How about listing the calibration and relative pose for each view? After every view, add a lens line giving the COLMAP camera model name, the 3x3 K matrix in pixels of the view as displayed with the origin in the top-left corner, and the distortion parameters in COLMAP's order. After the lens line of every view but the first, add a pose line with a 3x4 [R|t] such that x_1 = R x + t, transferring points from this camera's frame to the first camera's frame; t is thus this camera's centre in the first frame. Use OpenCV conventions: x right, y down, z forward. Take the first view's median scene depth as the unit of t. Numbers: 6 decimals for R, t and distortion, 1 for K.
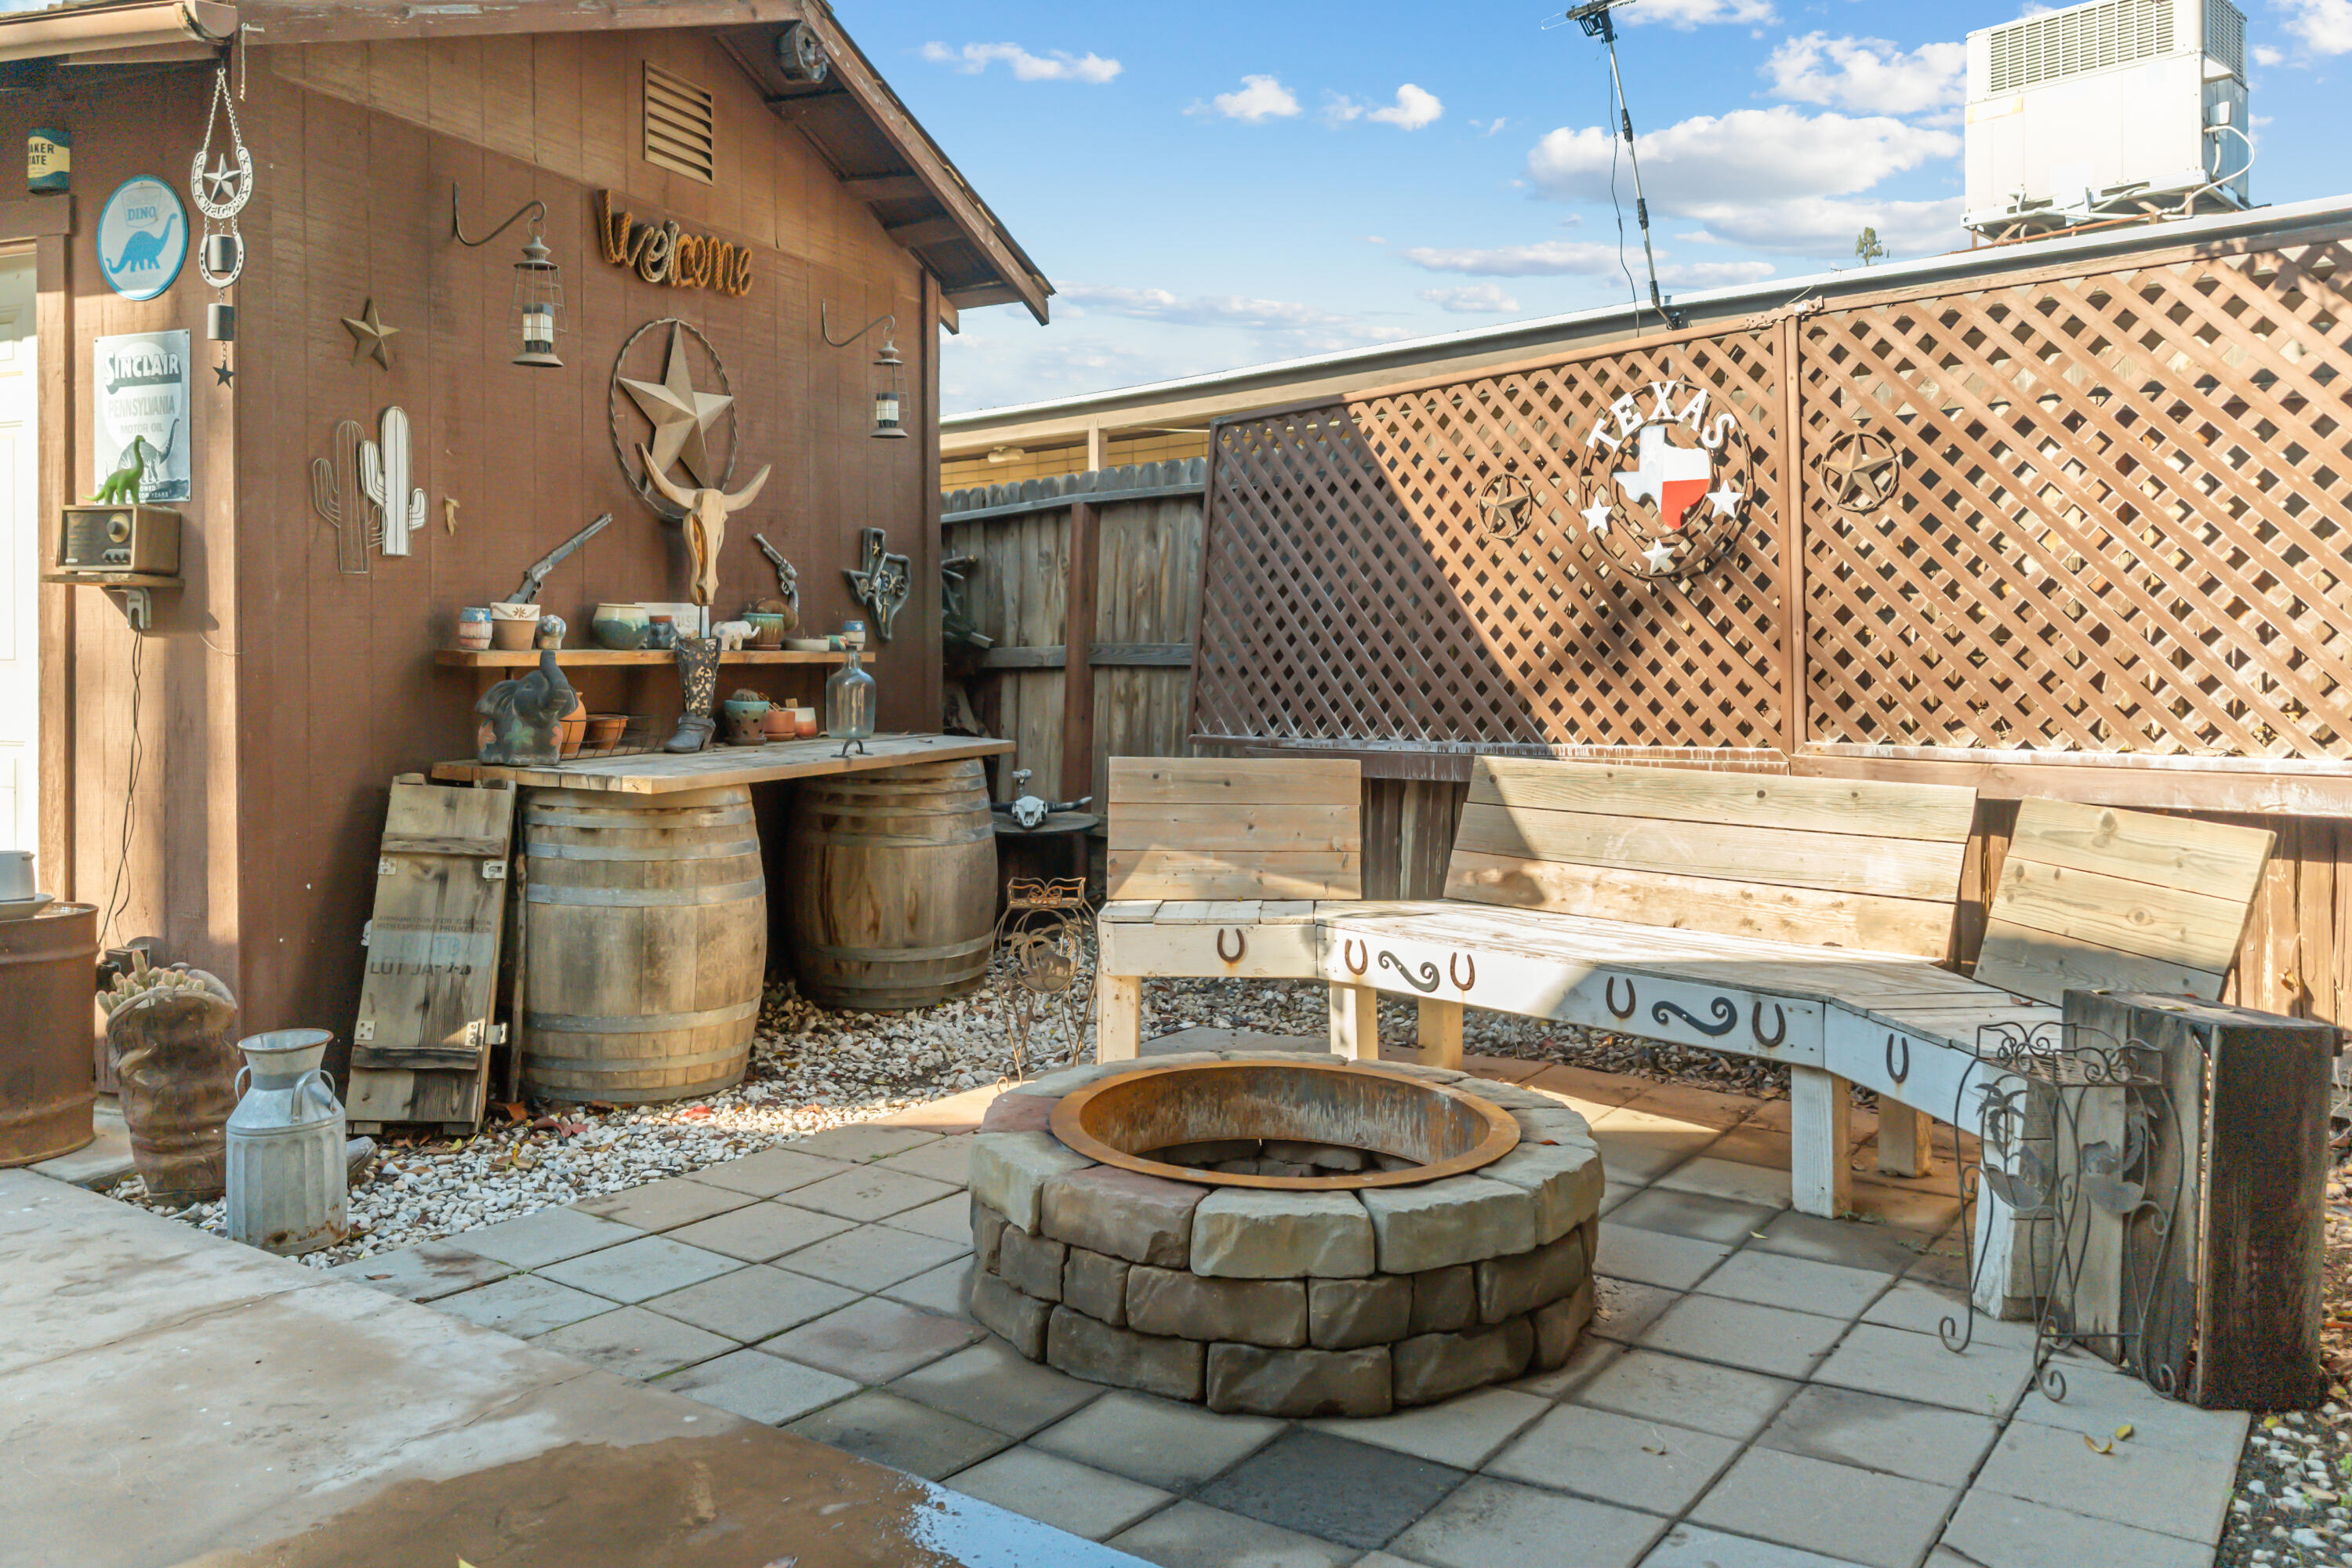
lens RADIAL K [[1863.2, 0, 1176.3], [0, 1863.2, 626.9], [0, 0, 1]] dist [0.006269, 0.000264]
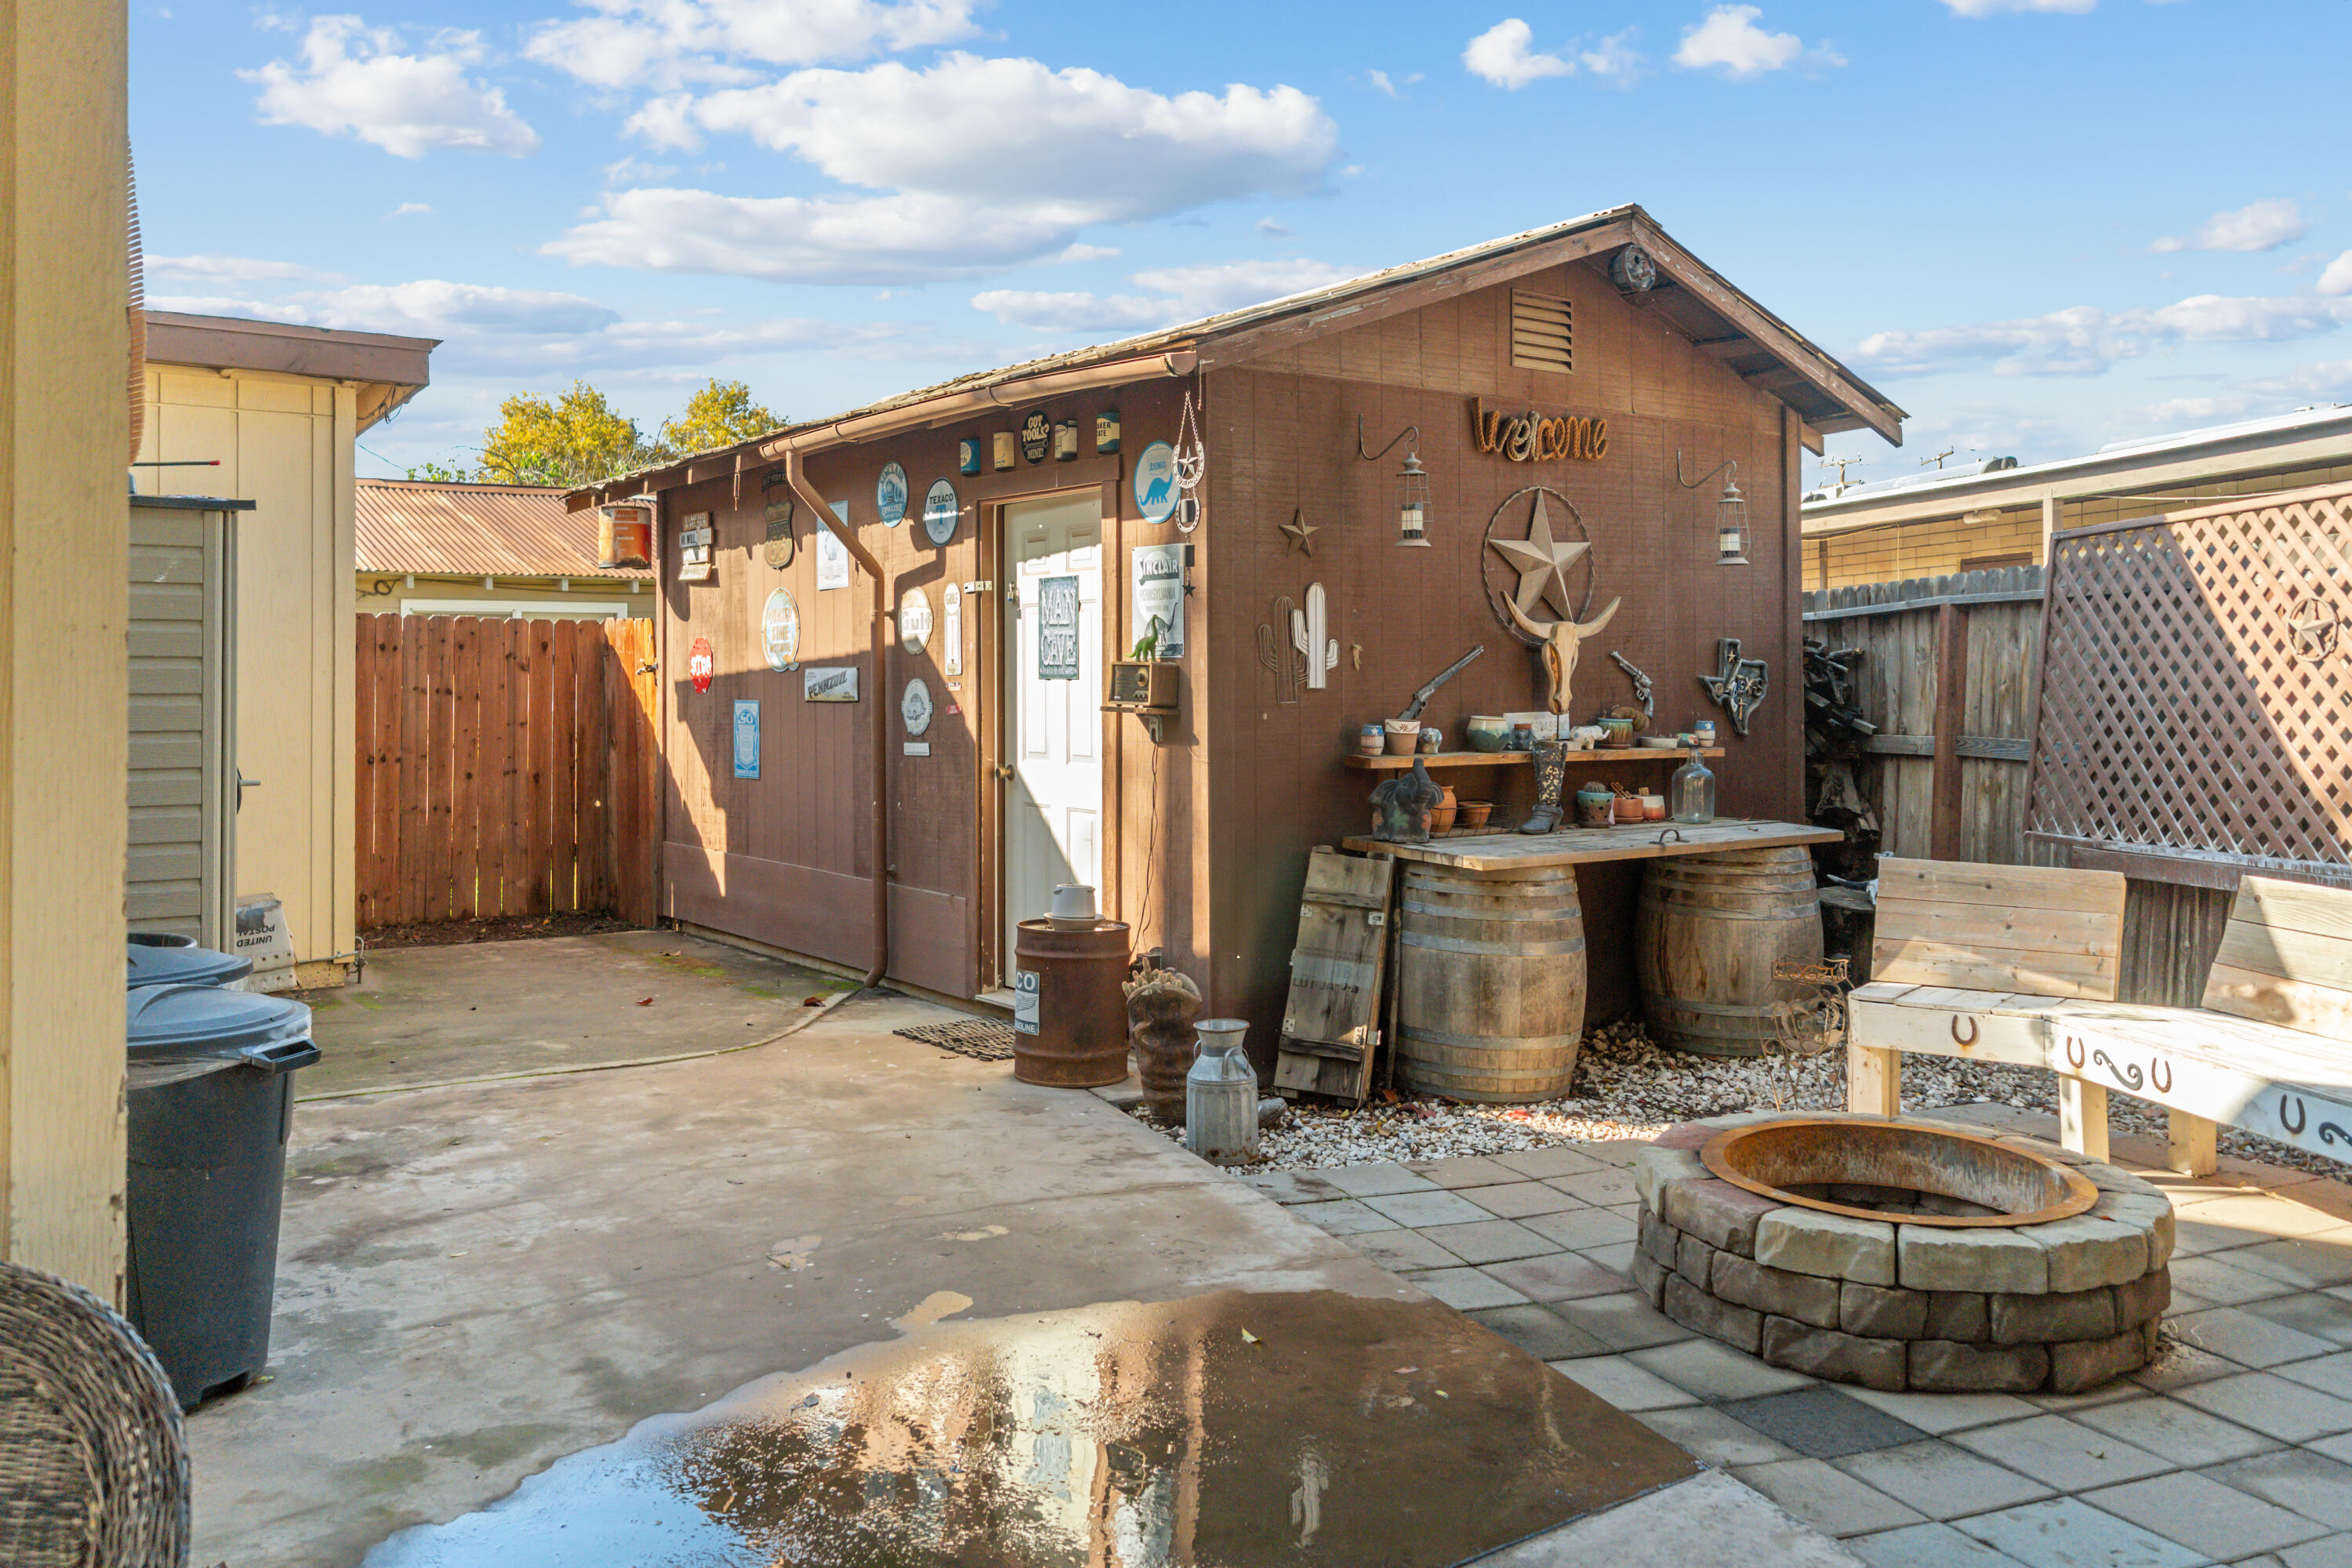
lens RADIAL K [[1863.2, 0, 1176.3], [0, 1863.2, 626.9], [0, 0, 1]] dist [0.006269, 0.000264]
pose [[0.851117, -0.008636, -0.524906, 0.228491], [0.000350, 0.999874, -0.015883, -0.062444], [0.524977, 0.013335, 0.851012, -0.250074]]
